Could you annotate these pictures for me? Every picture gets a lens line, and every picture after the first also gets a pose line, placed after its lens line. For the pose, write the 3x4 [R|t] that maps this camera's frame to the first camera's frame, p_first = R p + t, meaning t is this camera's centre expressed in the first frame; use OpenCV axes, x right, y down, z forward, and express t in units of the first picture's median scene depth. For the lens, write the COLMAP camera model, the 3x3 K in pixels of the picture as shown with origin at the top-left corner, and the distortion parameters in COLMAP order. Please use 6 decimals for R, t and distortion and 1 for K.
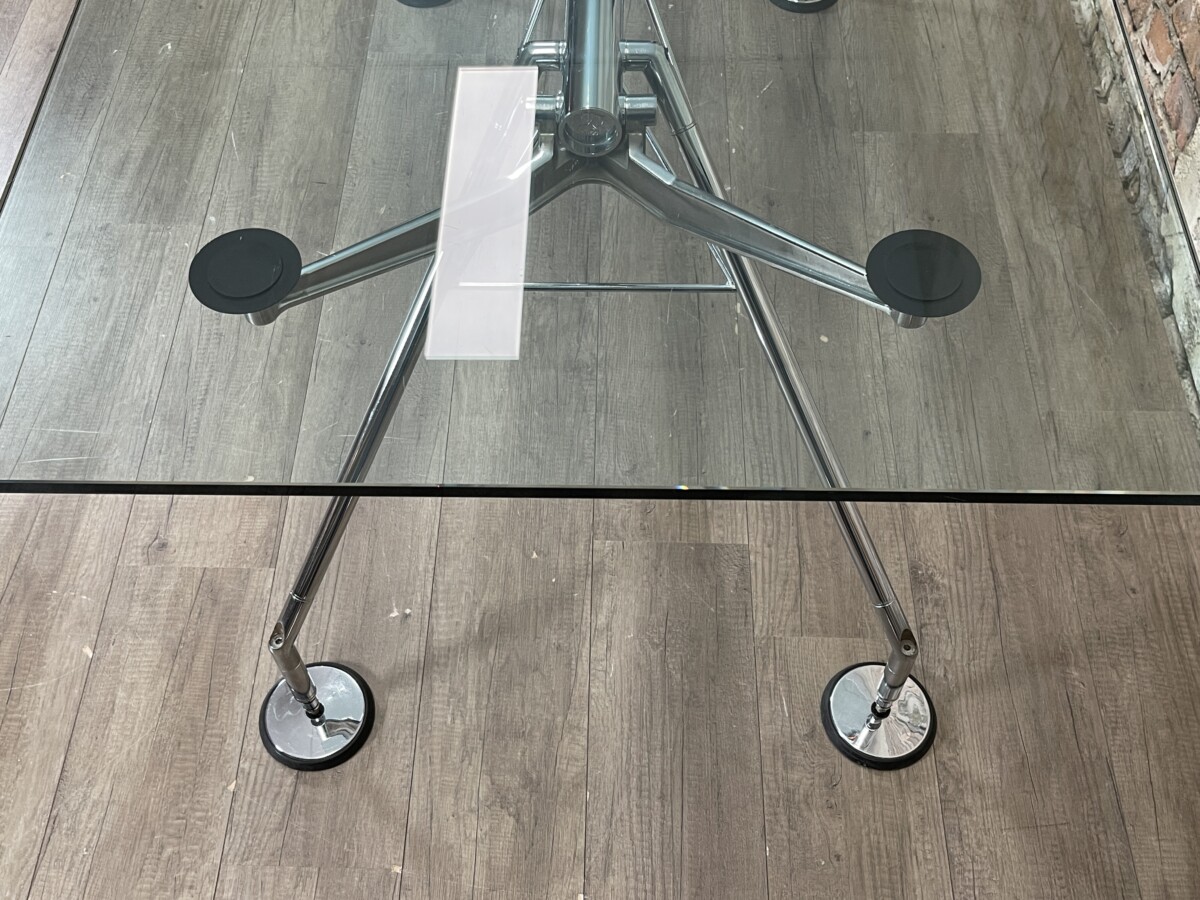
lens RADIAL K [[1216.7, 0, 600.0], [0, 1216.7, 450.0], [0, 0, 1]] dist [-0.111484, 0.195553]
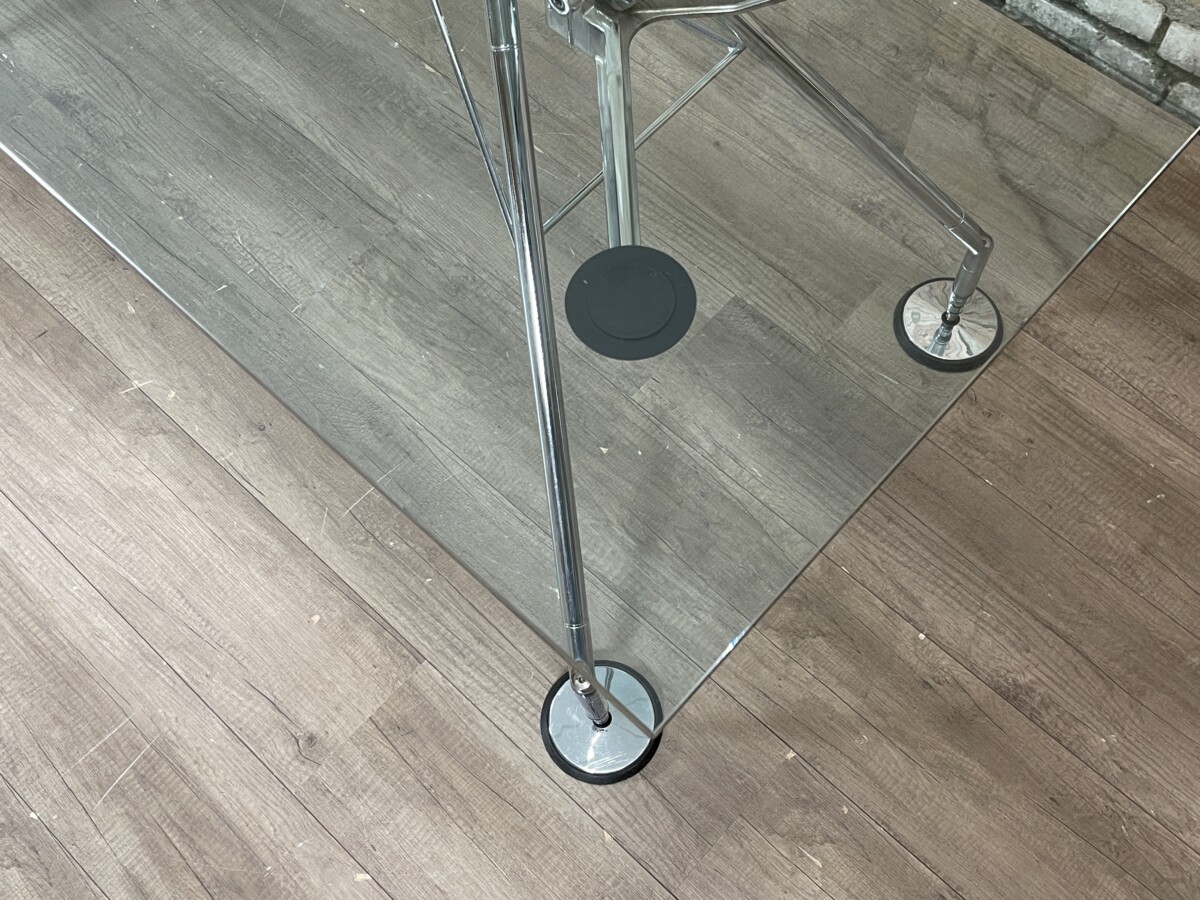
lens RADIAL K [[1218.1, 0, 600.0], [0, 1218.1, 450.0], [0, 0, 1]] dist [-0.011840, -0.034115]
pose [[0.671268, -0.693214, 0.262398, -0.323452], [0.646152, 0.720731, 0.251067, -0.164081], [-0.363162, 0.001016, 0.931725, 0.111404]]
